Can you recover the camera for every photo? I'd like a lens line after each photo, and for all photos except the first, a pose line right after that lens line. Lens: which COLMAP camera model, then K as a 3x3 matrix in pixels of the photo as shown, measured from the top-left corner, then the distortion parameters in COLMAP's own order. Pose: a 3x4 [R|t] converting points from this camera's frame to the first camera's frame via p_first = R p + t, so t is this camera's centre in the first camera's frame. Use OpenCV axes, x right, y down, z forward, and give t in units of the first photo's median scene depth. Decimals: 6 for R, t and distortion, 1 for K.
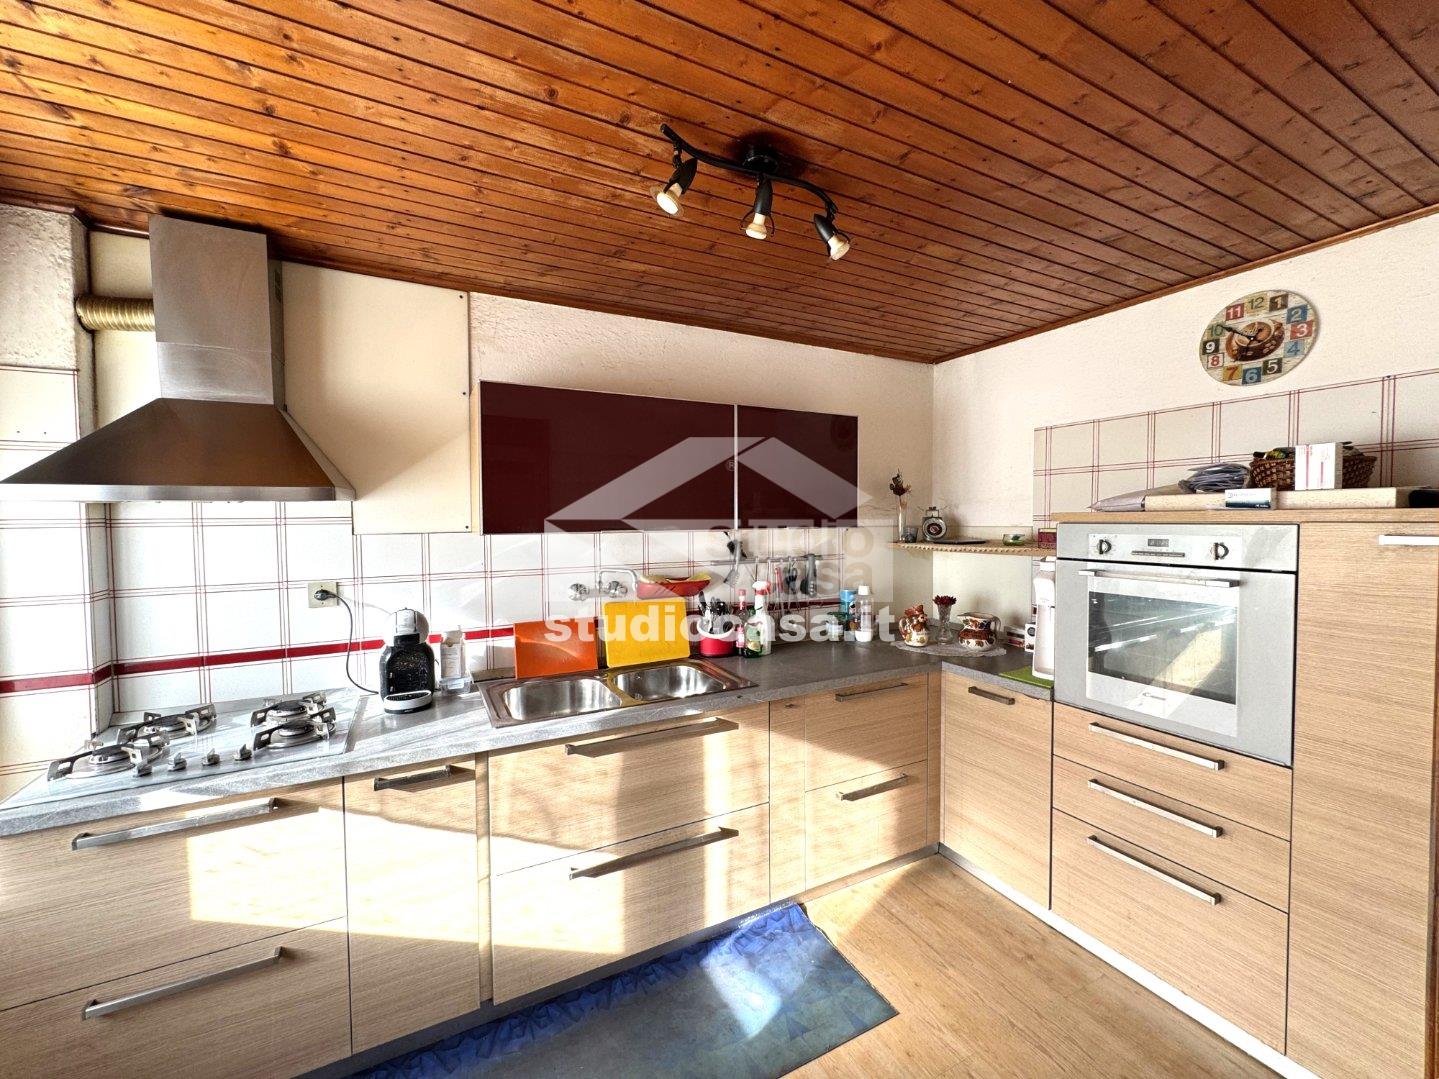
lens RADIAL K [[583.2, 0, 726.7], [0, 583.2, 541.4], [0, 0, 1]] dist [-0.002045, -0.000182]
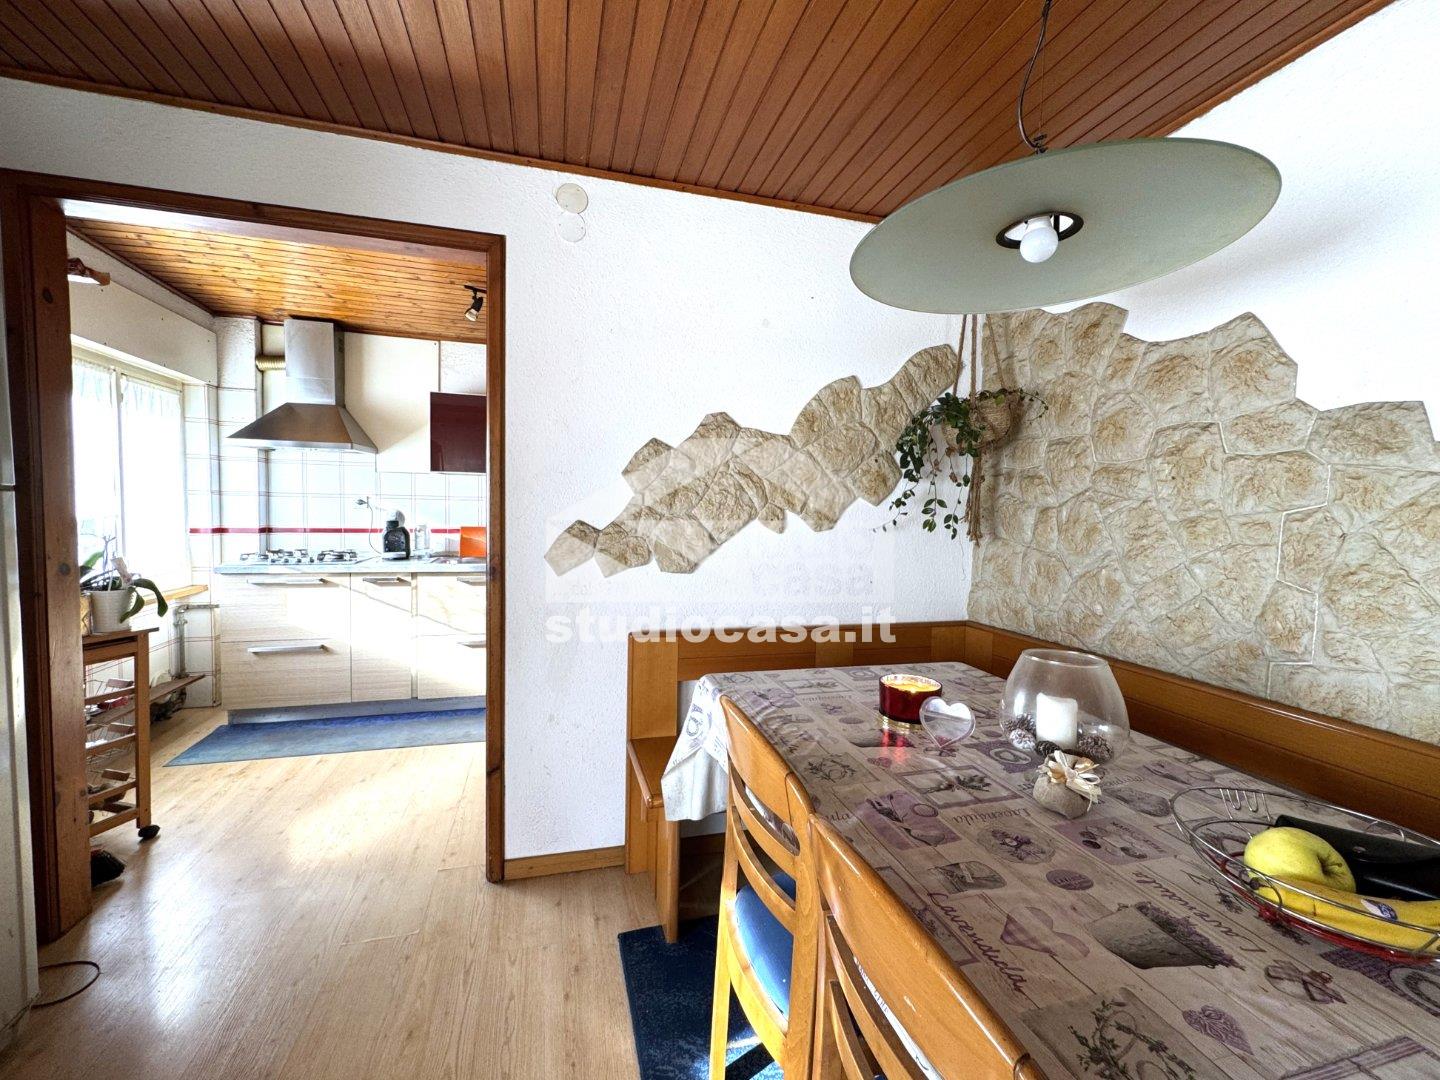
lens RADIAL K [[583.6, 0, 712.9], [0, 583.6, 541.8], [0, 0, 1]] dist [-0.002045, -0.000182]
pose [[0.980744, 0.043568, -0.190378, 0.953901], [-0.040590, 0.998985, 0.019513, 0.156957], [0.191035, -0.011410, 0.981517, -0.782610]]
